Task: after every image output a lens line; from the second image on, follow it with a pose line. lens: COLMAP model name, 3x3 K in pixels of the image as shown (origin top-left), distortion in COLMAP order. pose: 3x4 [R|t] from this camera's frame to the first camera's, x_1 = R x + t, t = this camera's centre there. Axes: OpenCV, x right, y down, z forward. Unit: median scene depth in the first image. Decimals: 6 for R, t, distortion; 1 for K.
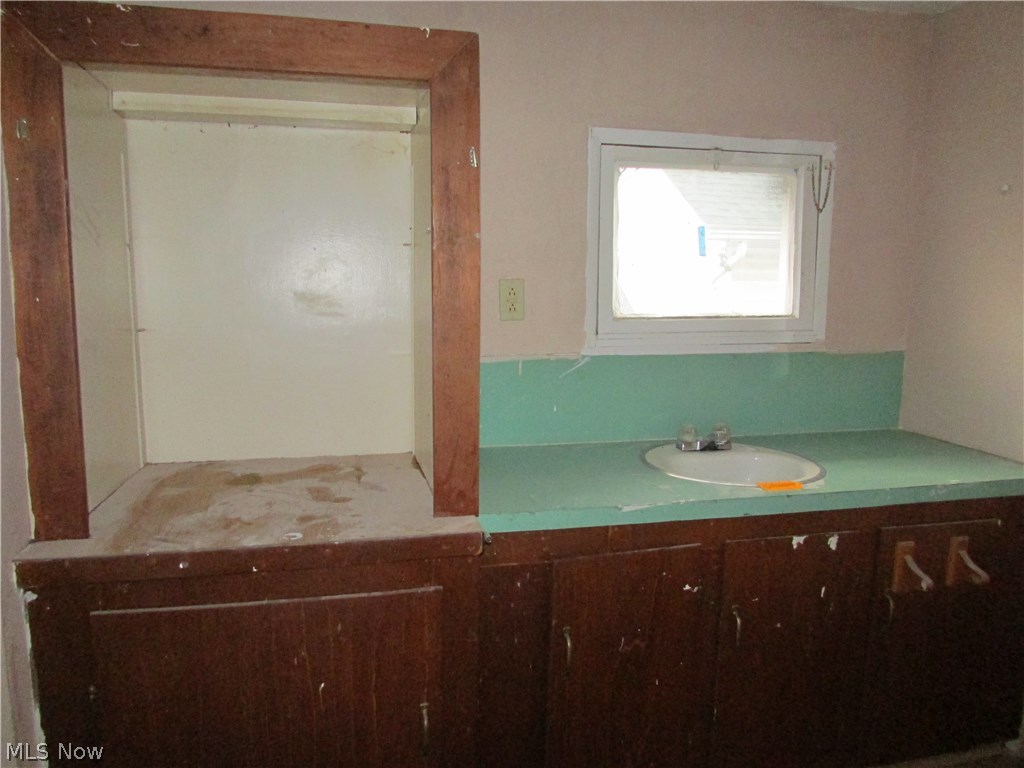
lens RADIAL K [[728.4, 0, 511.3], [0, 728.4, 382.2], [0, 0, 1]] dist [-0.029980, 0.001289]
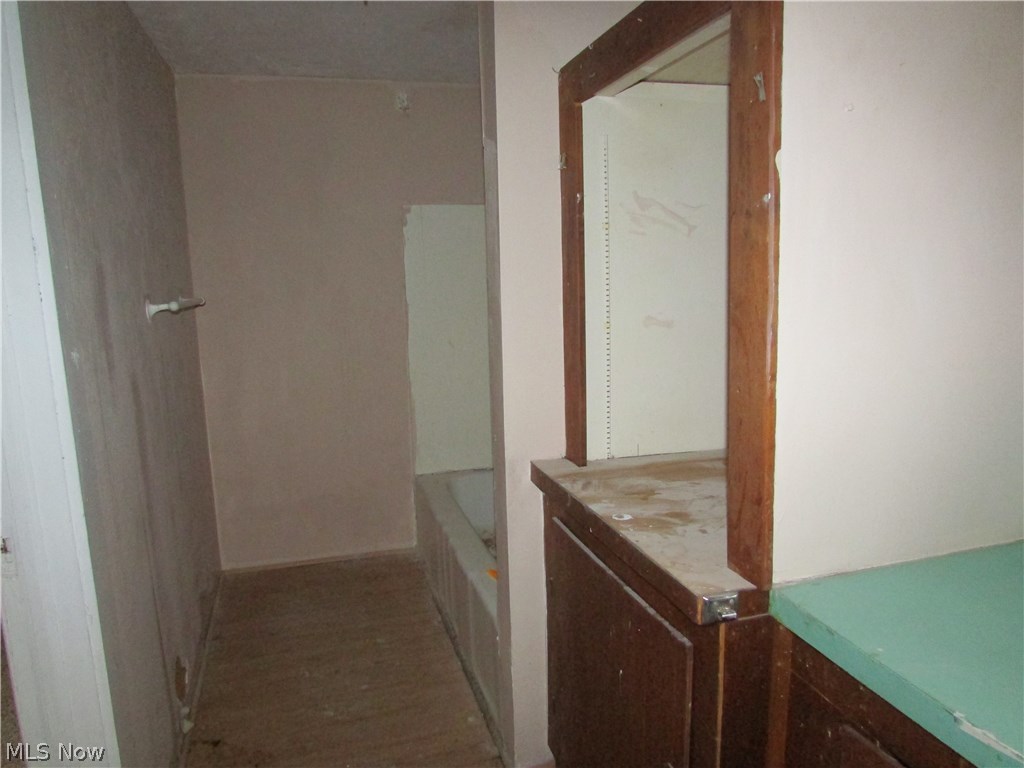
lens RADIAL K [[728.4, 0, 511.7], [0, 728.4, 385.4], [0, 0, 1]] dist [-0.029980, 0.001289]
pose [[0.044035, 0.141236, -0.988996, 0.635768], [-0.111545, 0.984462, 0.135621, -0.086440], [0.992783, 0.104346, 0.059105, 0.713347]]
